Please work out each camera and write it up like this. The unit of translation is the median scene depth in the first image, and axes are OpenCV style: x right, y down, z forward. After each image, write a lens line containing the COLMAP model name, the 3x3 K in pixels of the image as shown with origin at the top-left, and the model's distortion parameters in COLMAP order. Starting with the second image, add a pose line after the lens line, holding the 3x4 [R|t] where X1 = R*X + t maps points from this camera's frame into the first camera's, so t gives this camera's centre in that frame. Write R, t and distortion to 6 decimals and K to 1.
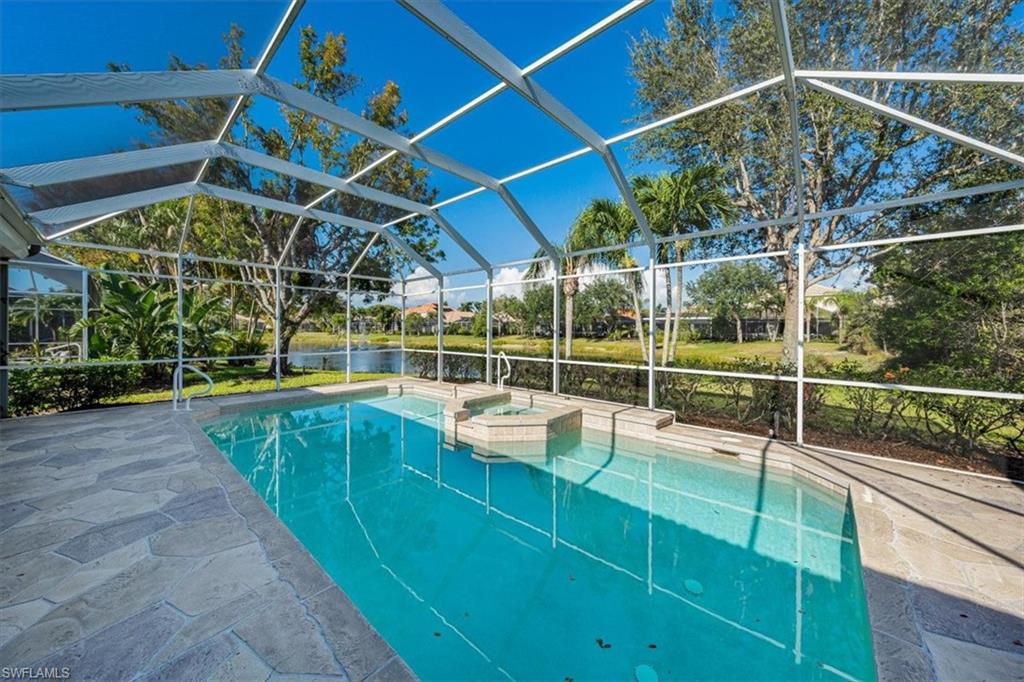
lens RADIAL K [[350.4, 0, 517.9], [0, 350.4, 335.8], [0, 0, 1]] dist [-0.000077, -0.000016]
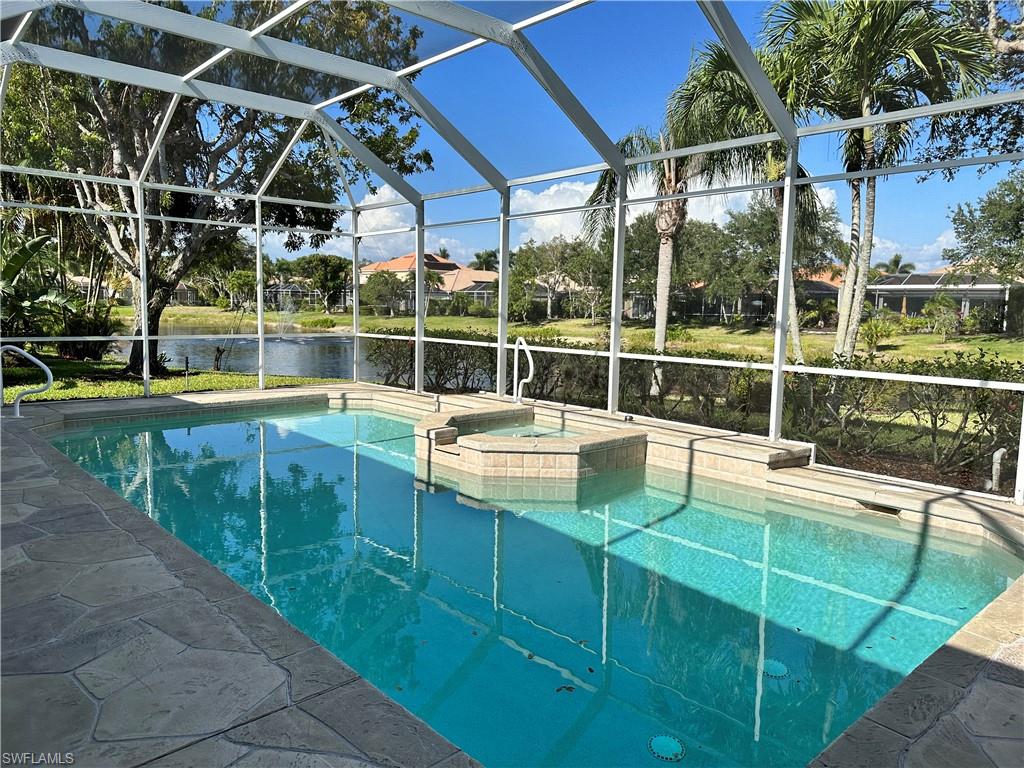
lens RADIAL K [[701.4, 0, 513.0], [0, 701.4, 385.1], [0, 0, 1]] dist [0.094005, -0.110865]
pose [[0.993971, 0.025063, -0.106741, 0.046039], [-0.015170, 0.995597, 0.092504, 0.012142], [0.108589, -0.090327, 0.989975, -0.097753]]
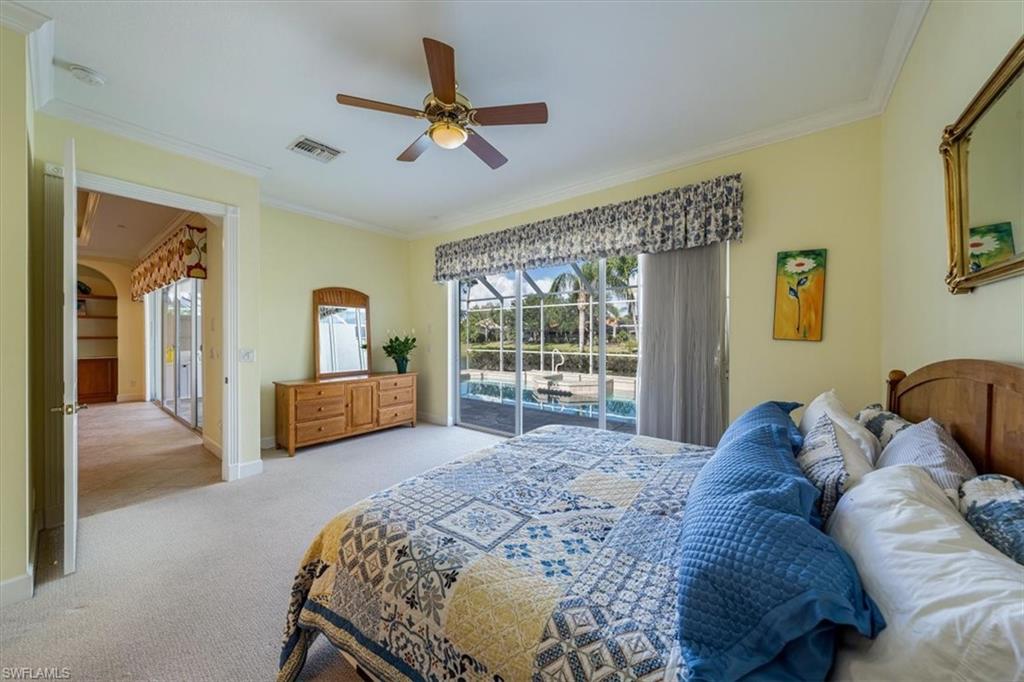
lens RADIAL K [[354.3, 0, 511.1], [0, 354.3, 338.2], [0, 0, 1]] dist [-0.000994, -0.000120]
pose [[0.998539, -0.002821, 0.053961, -0.244016], [0.003425, 0.999932, -0.011105, 0.007378], [-0.053926, 0.011274, 0.998481, -0.441409]]
